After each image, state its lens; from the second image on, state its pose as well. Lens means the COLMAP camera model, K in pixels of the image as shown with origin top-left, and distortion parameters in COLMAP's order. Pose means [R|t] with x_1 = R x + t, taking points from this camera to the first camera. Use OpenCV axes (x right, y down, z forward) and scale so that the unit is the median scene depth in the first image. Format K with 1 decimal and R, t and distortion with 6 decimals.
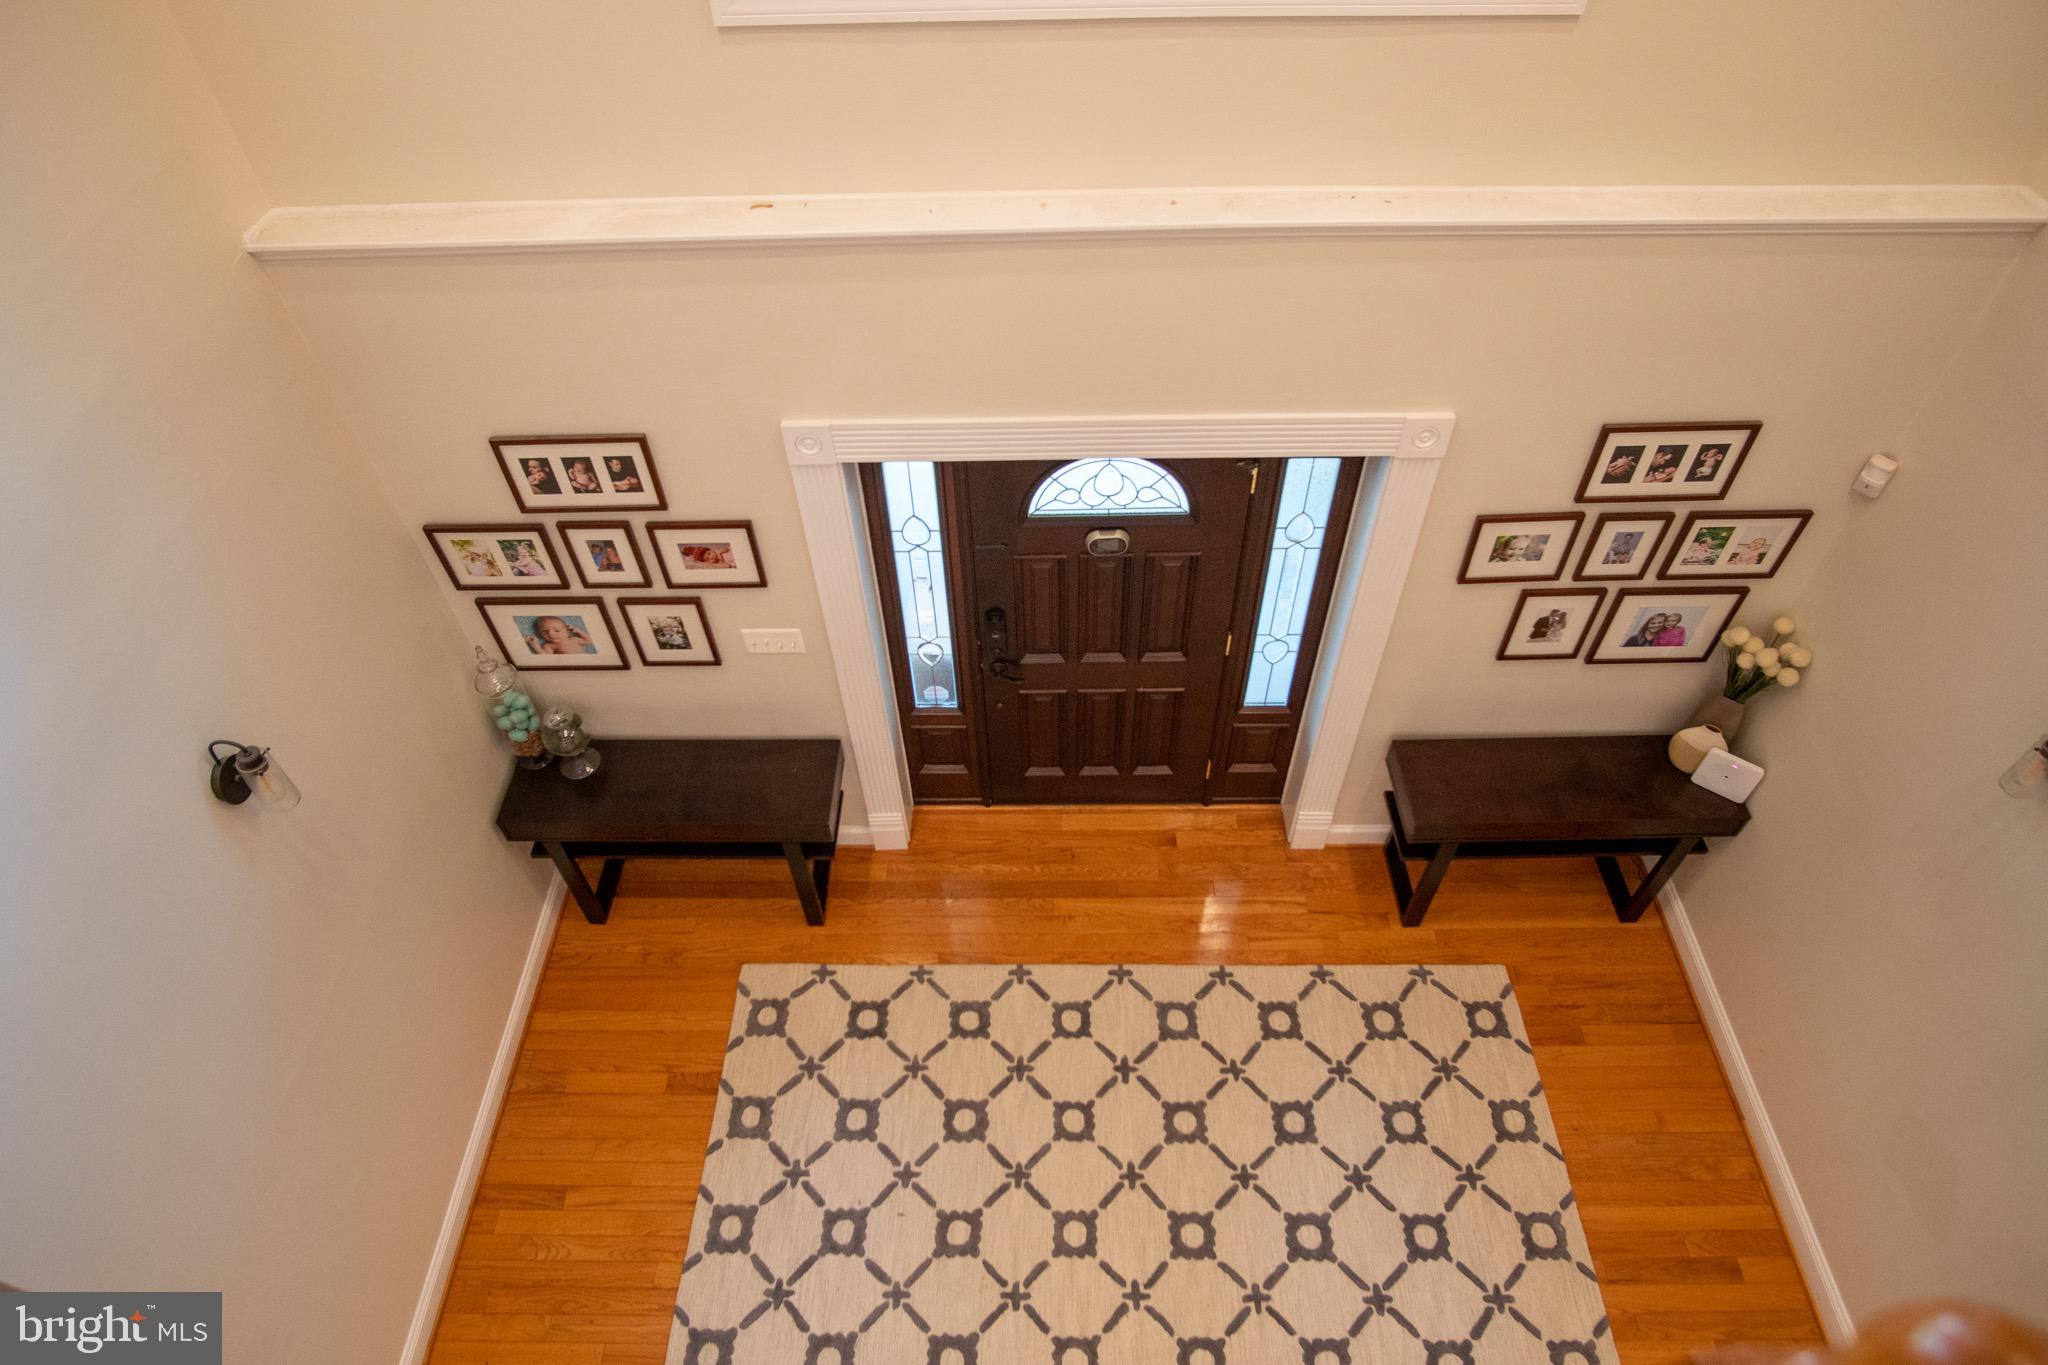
lens RADIAL K [[1150.7, 0, 1025.8], [0, 1150.7, 682.1], [0, 0, 1]] dist [-0.033367, -0.000909]
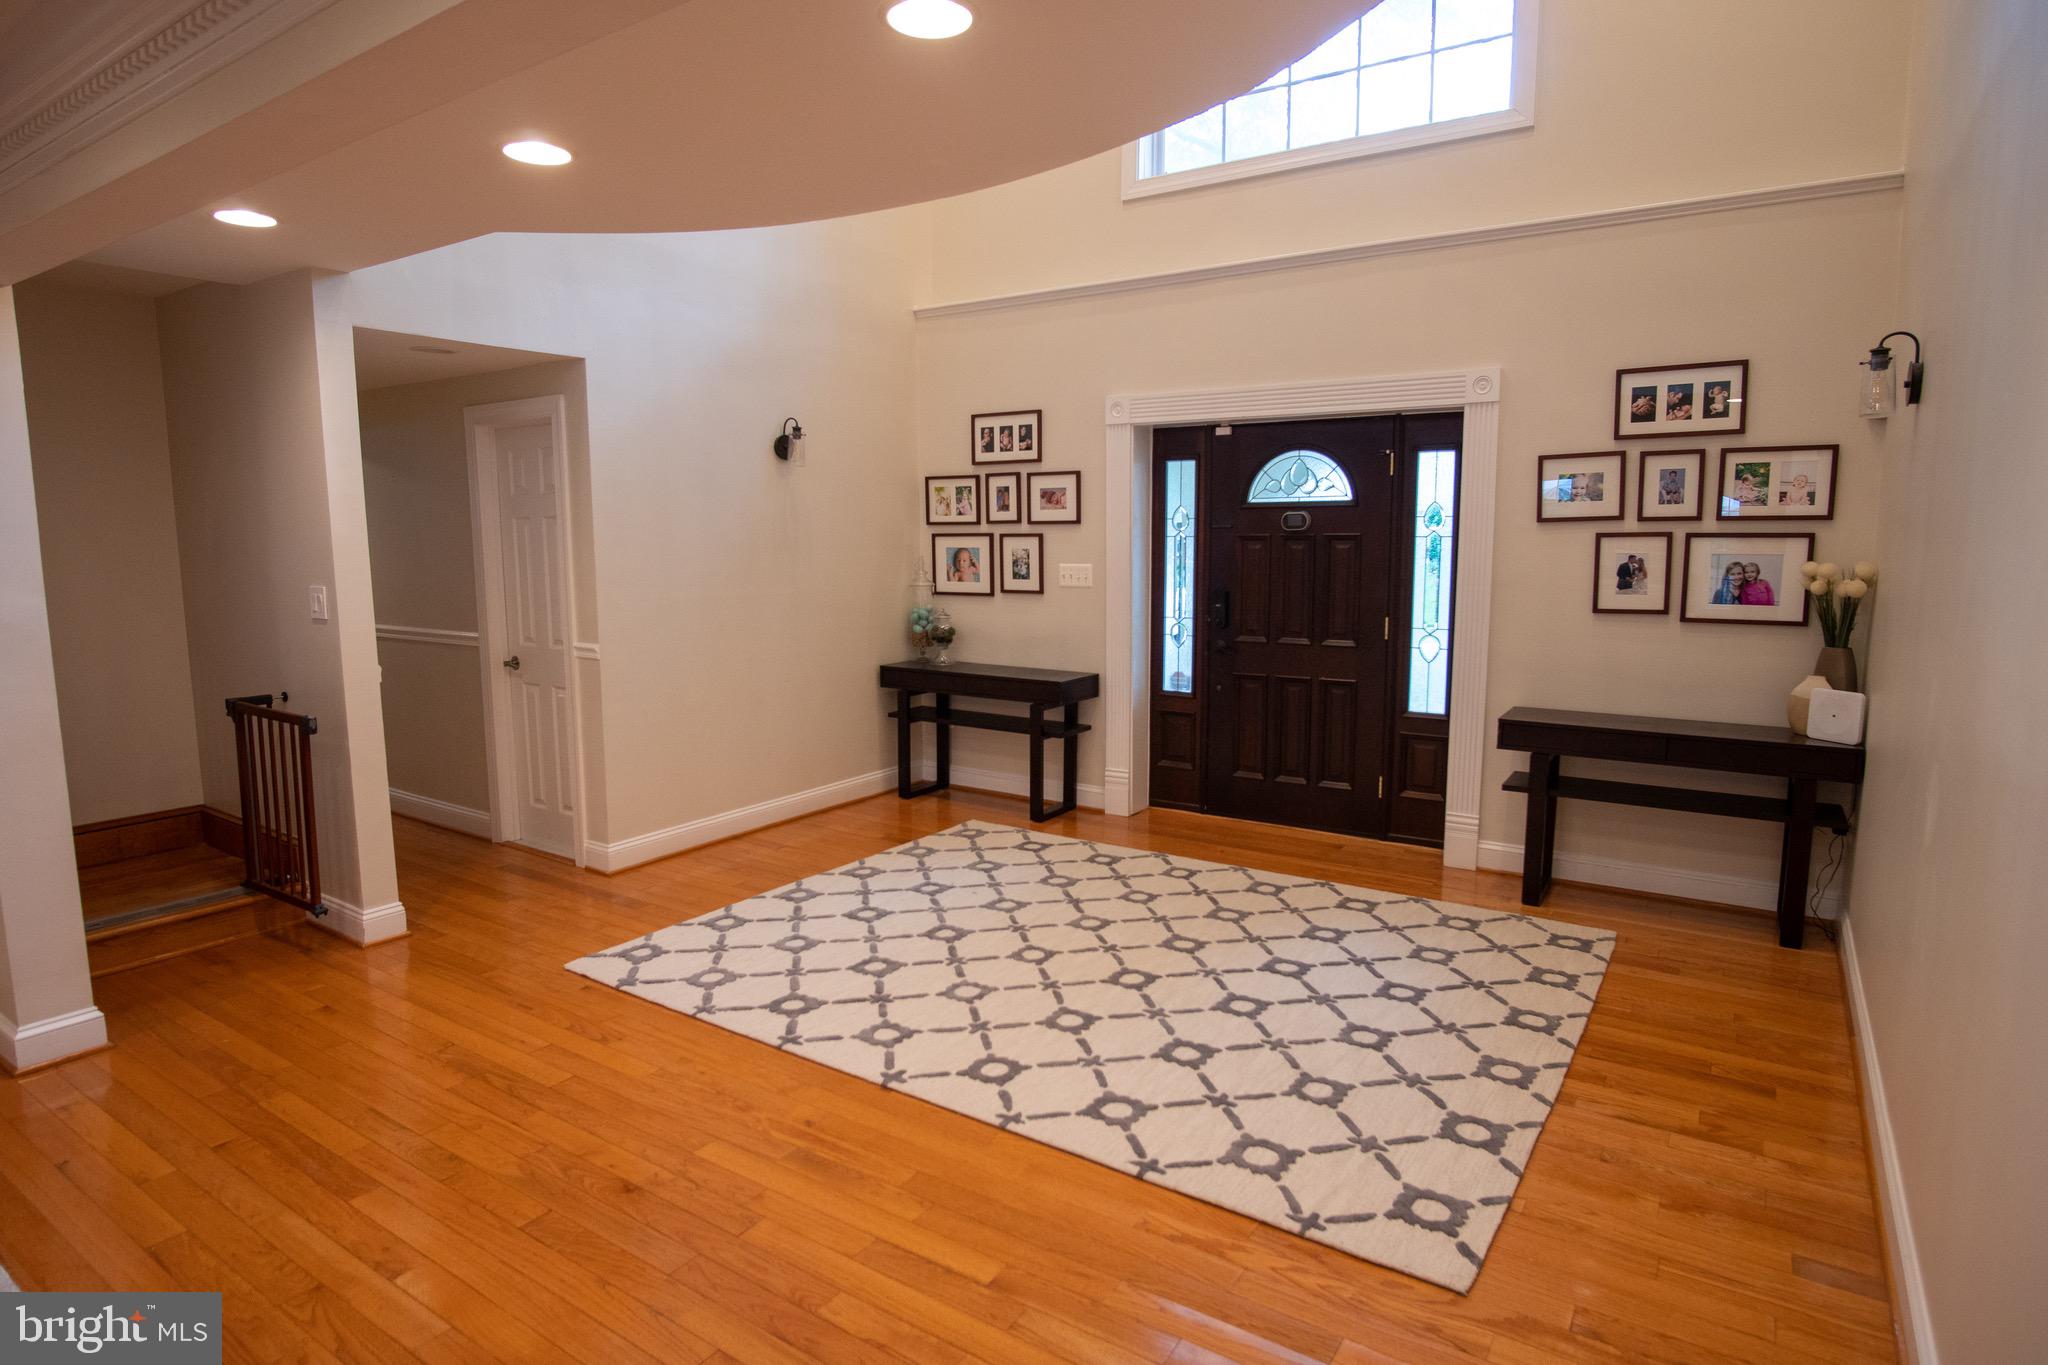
lens RADIAL K [[1103.2, 0, 1028.5], [0, 1103.2, 677.1], [0, 0, 1]] dist [-0.033188, 0.006934]
pose [[0.836348, 0.088218, -0.541055, 0.577689], [-0.420452, 0.736546, -0.529831, 0.934560], [0.351771, 0.670610, 0.653099, 0.104124]]
